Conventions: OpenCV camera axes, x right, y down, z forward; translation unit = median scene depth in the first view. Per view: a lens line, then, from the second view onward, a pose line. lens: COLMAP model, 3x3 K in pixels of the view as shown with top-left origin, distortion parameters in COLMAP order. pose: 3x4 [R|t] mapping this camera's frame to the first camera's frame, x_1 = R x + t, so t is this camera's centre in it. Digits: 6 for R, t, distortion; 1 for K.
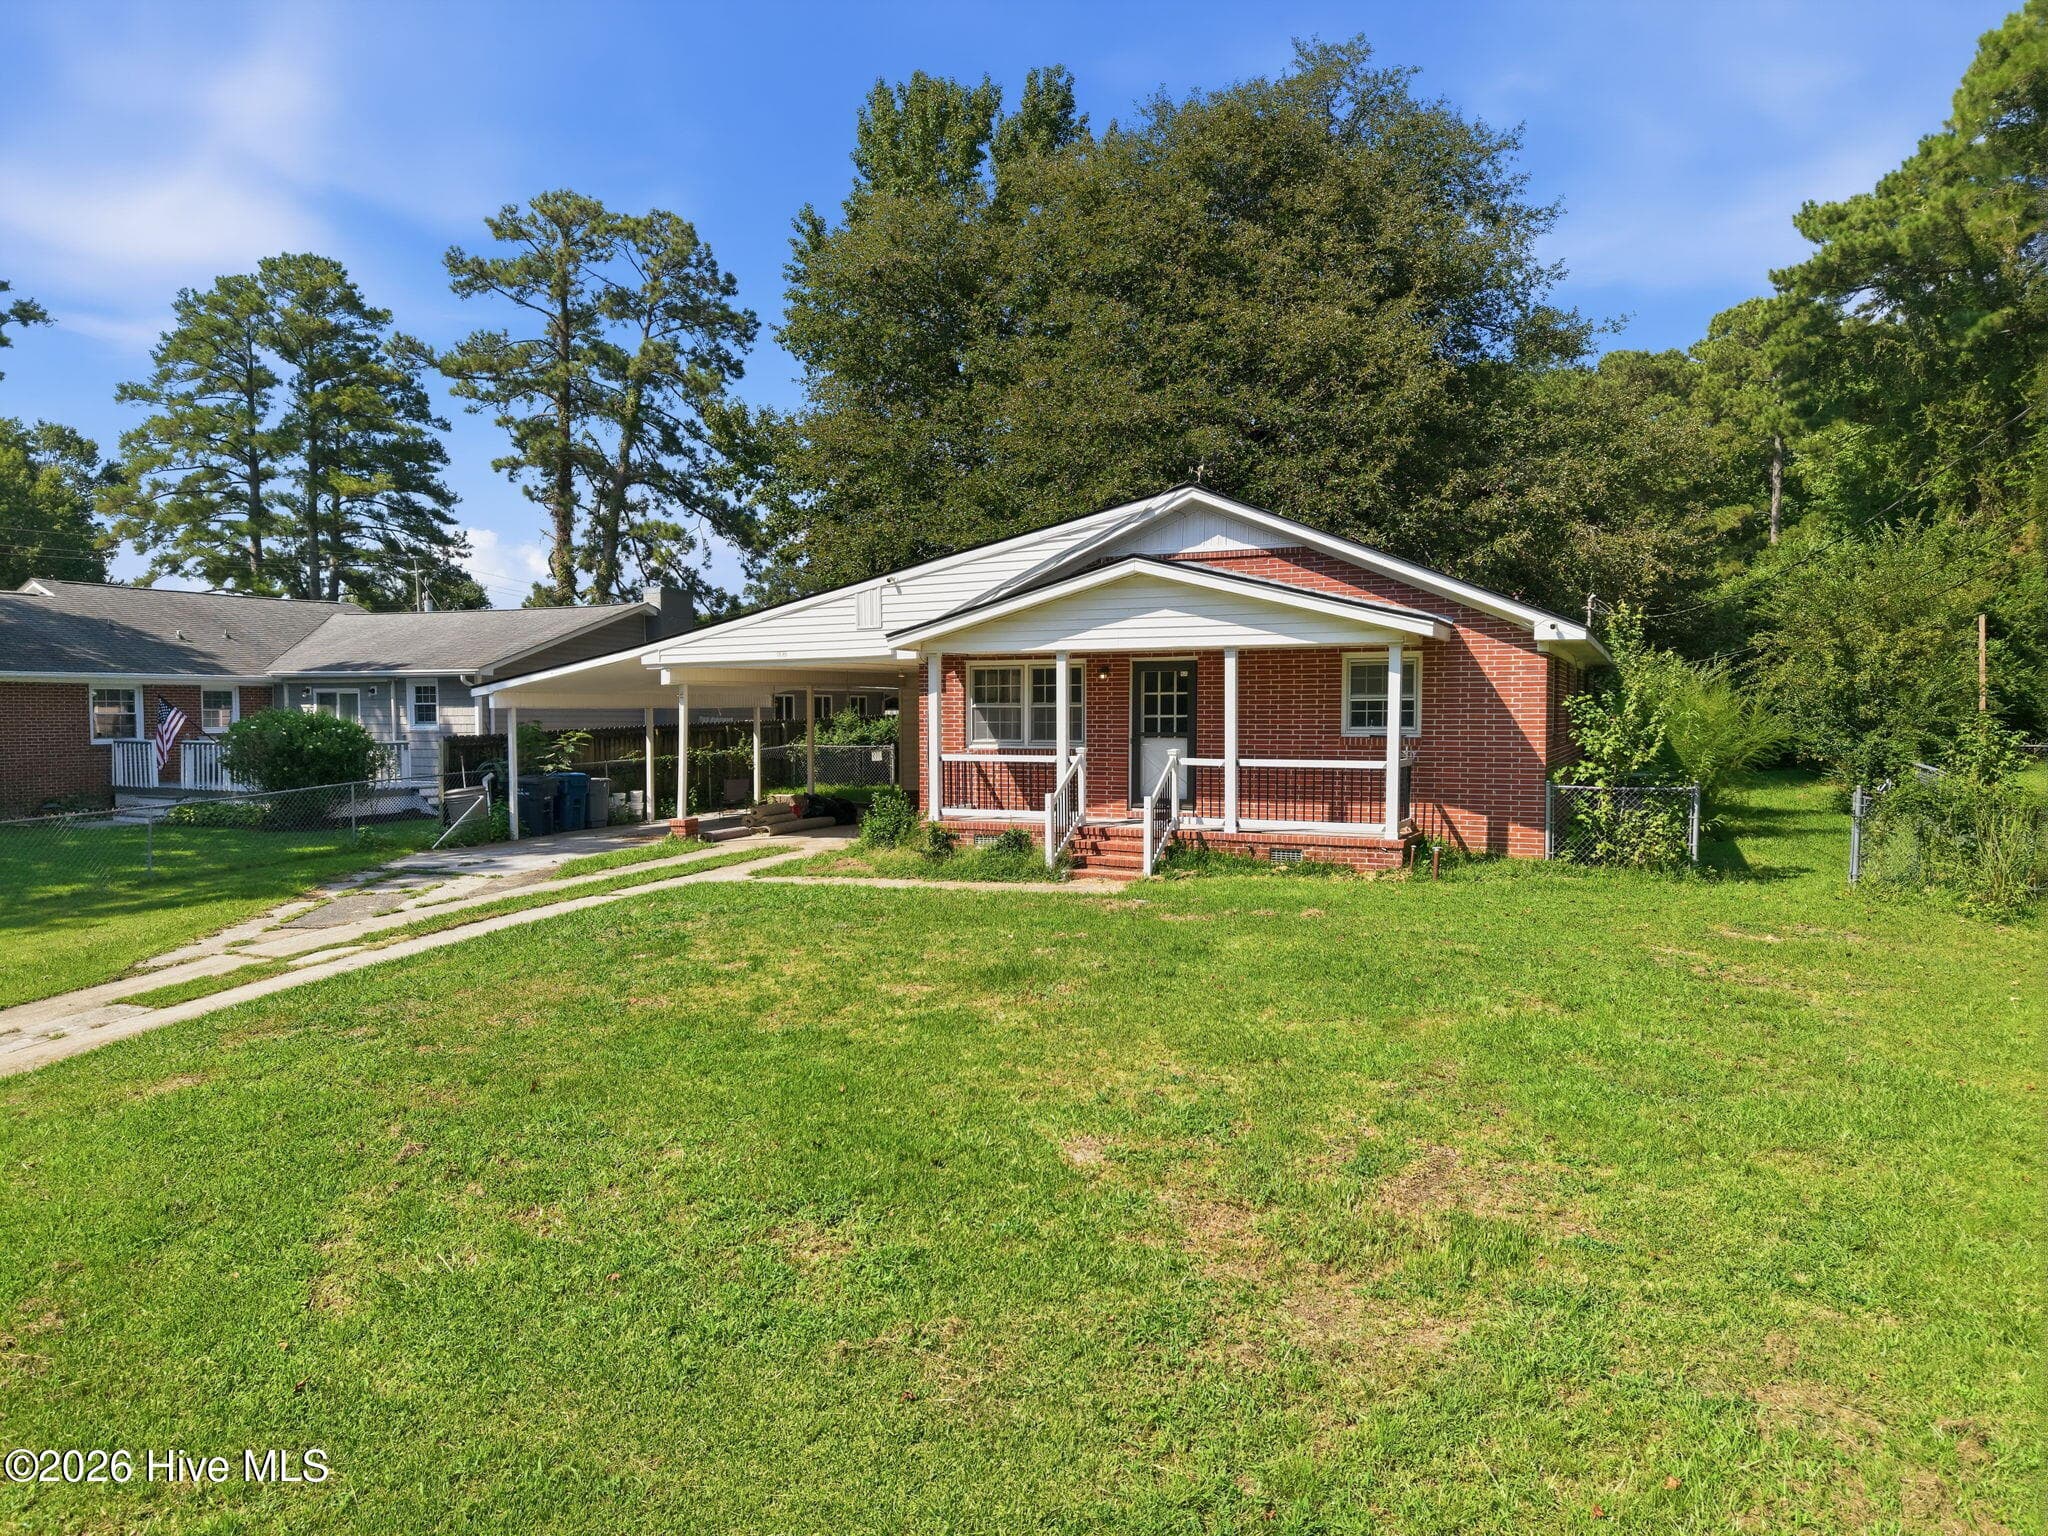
lens RADIAL K [[1362.9, 0, 1031.0], [0, 1362.9, 774.1], [0, 0, 1]] dist [0.037875, -0.037404]
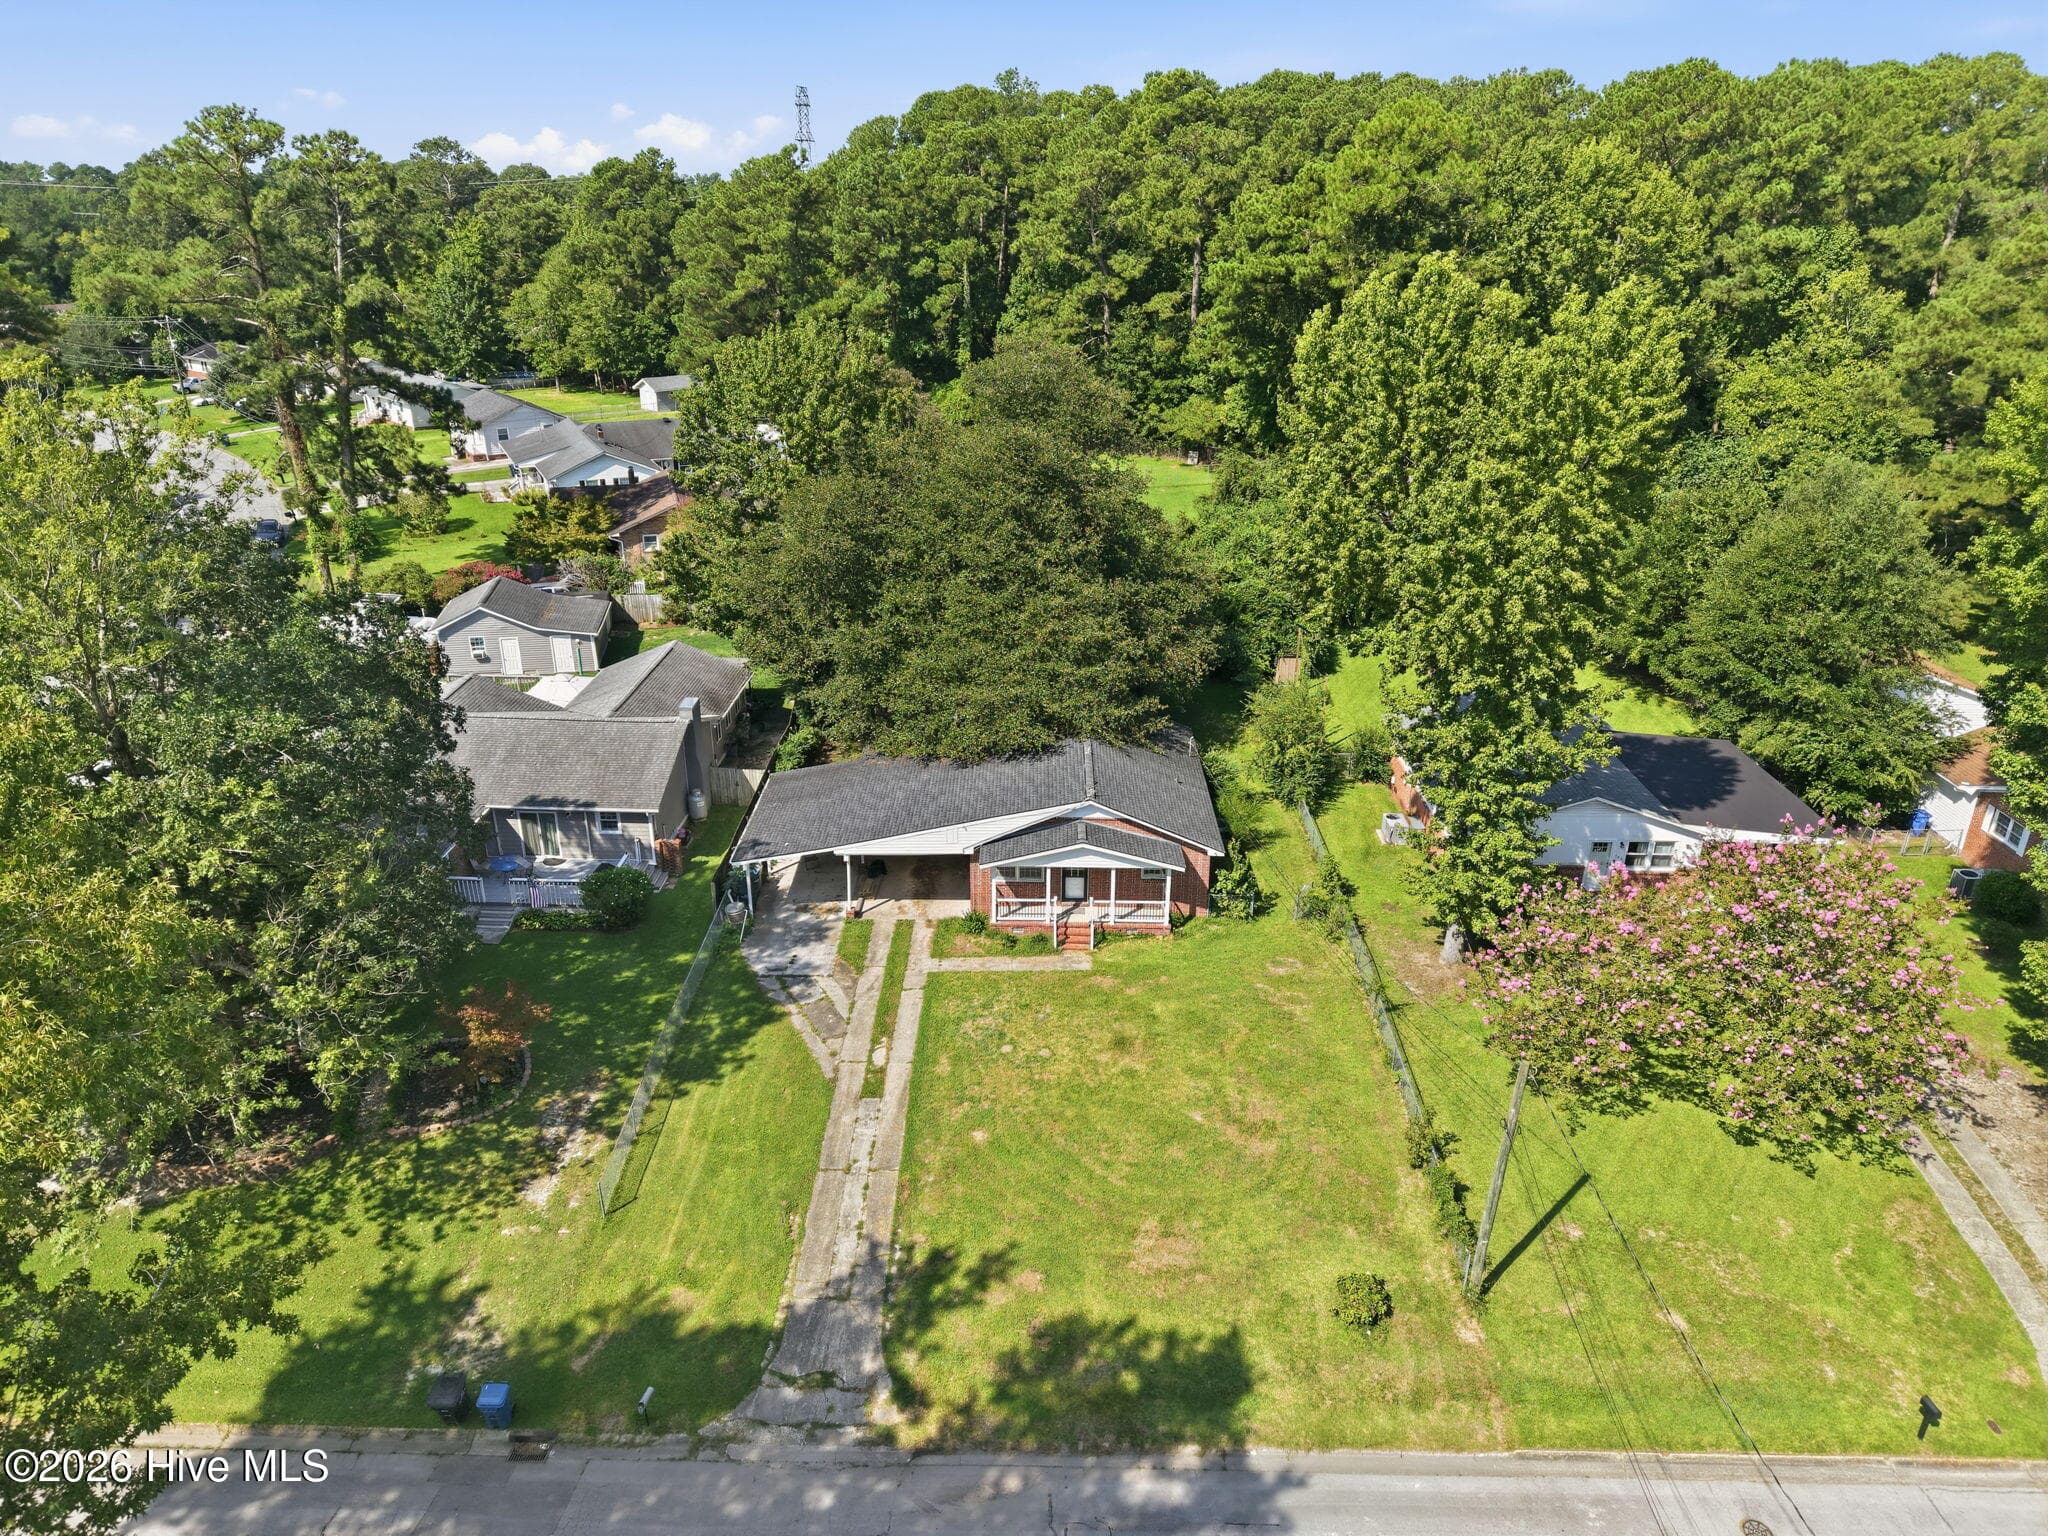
lens RADIAL K [[1362.9, 0, 1030.6], [0, 1362.9, 771.0], [0, 0, 1]] dist [0.037875, -0.037404]
pose [[0.910739, -0.153646, 0.383336, -0.943589], [0.008700, 0.935149, 0.354148, -1.139193], [-0.412890, -0.319202, 0.853014, -1.131545]]
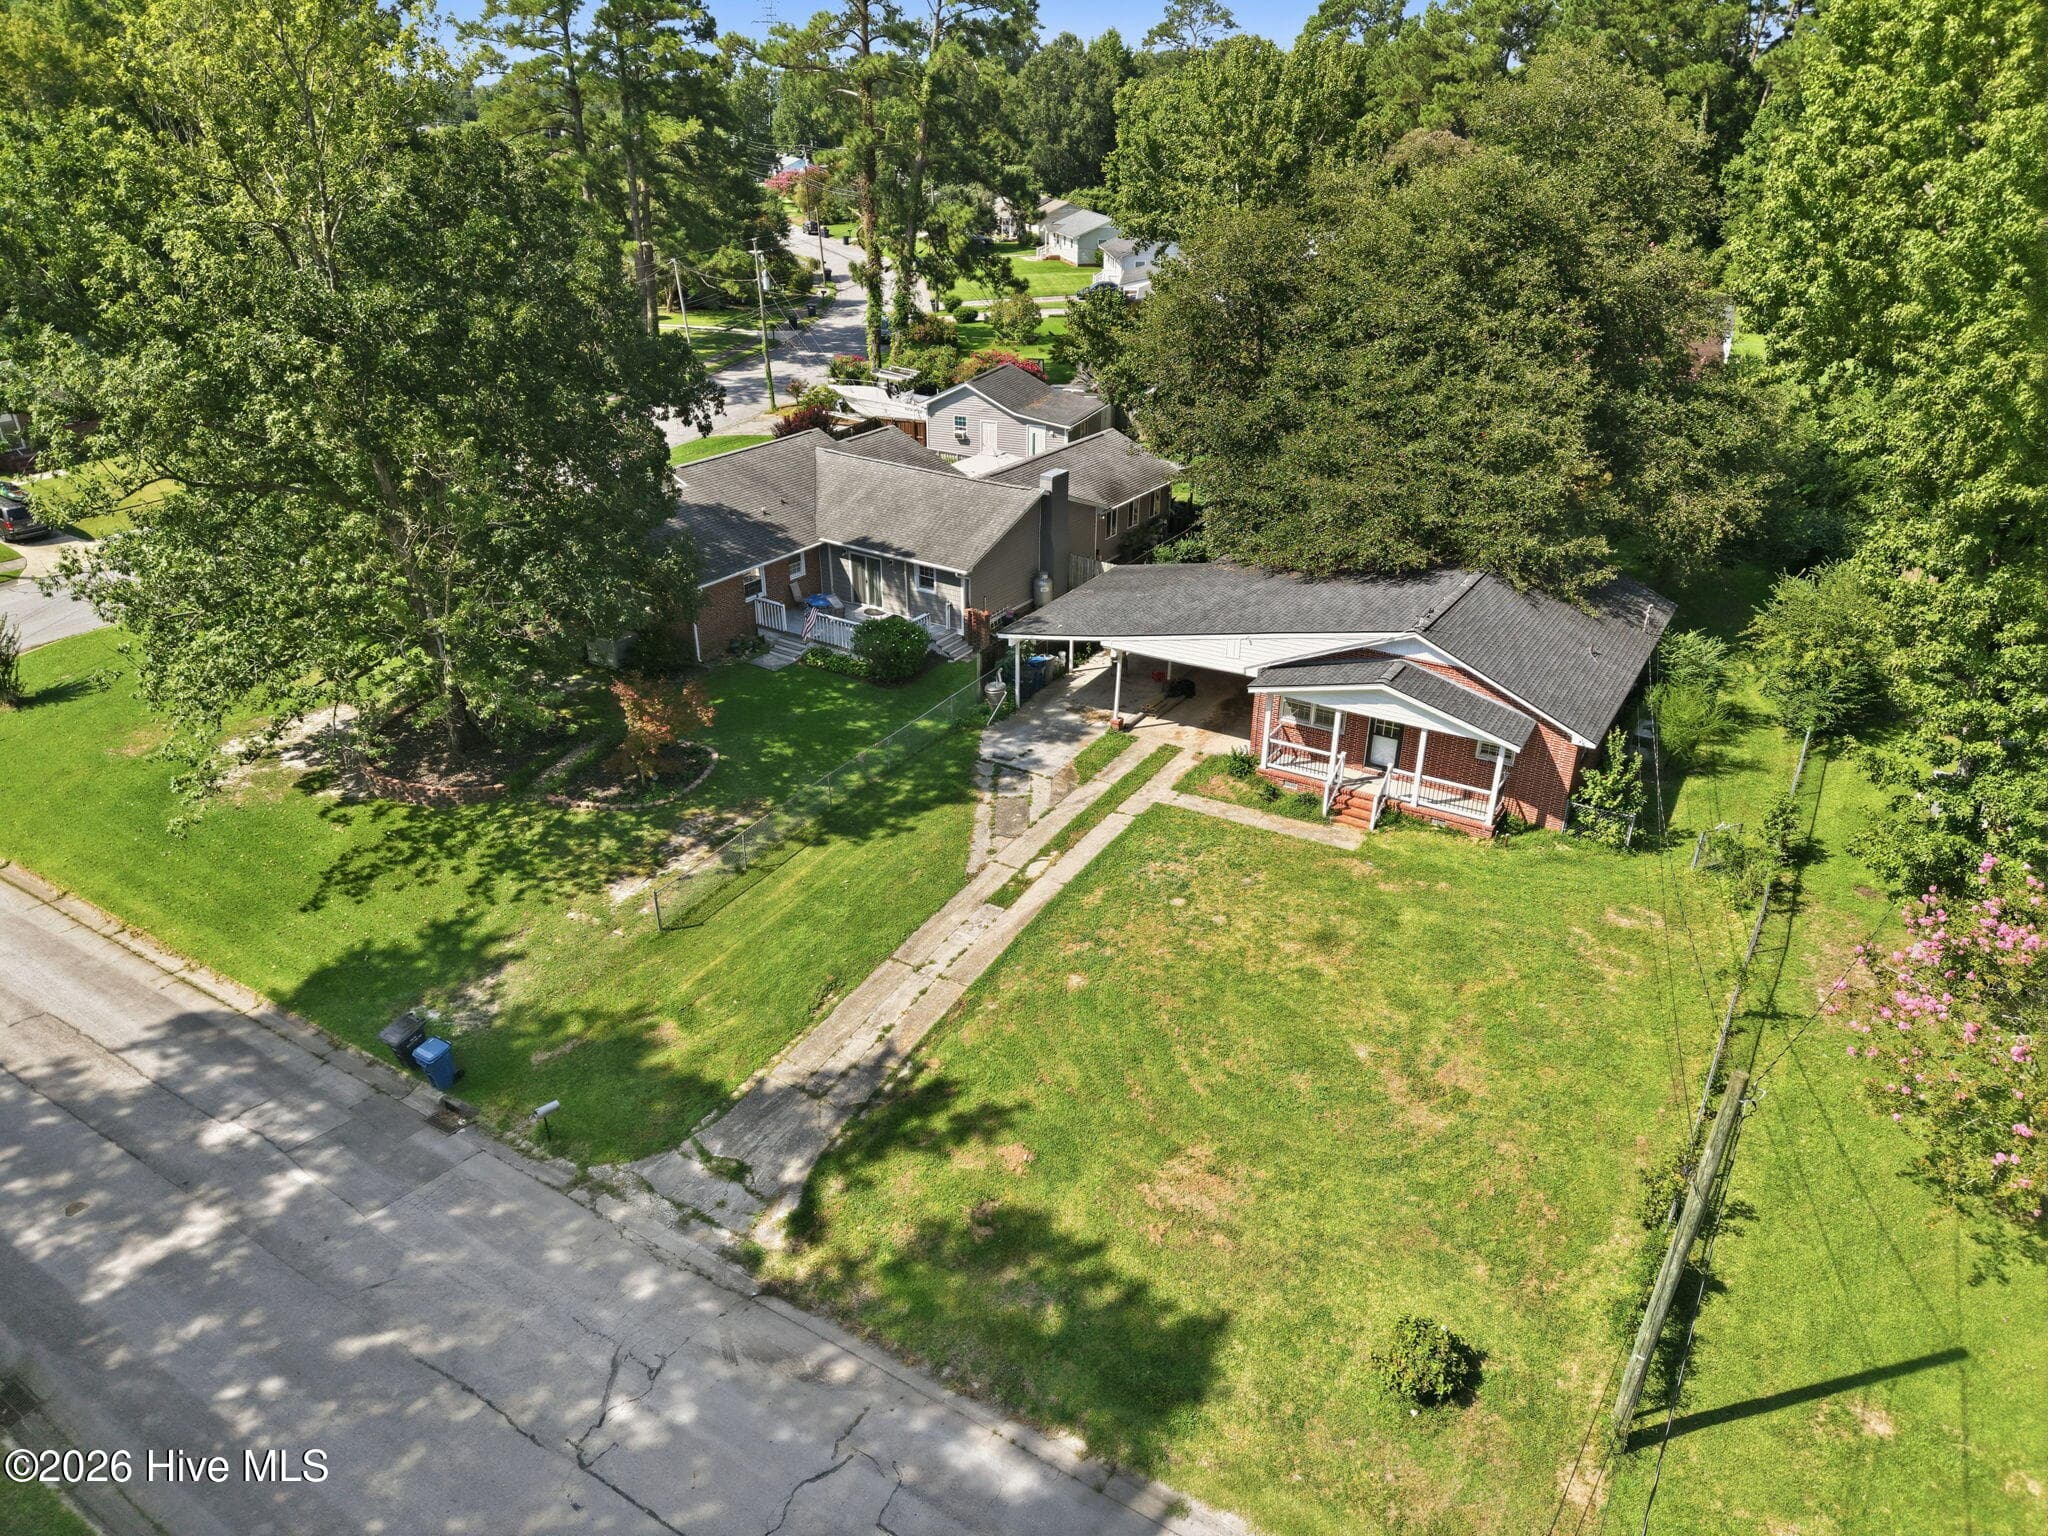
lens RADIAL K [[1362.9, 0, 1031.0], [0, 1362.9, 785.8], [0, 0, 1]] dist [0.037875, -0.037404]
pose [[0.993373, 0.060656, -0.097626, -0.214970], [-0.015351, 0.911810, 0.410324, -0.764511], [0.113905, -0.406106, 0.906699, -0.889000]]
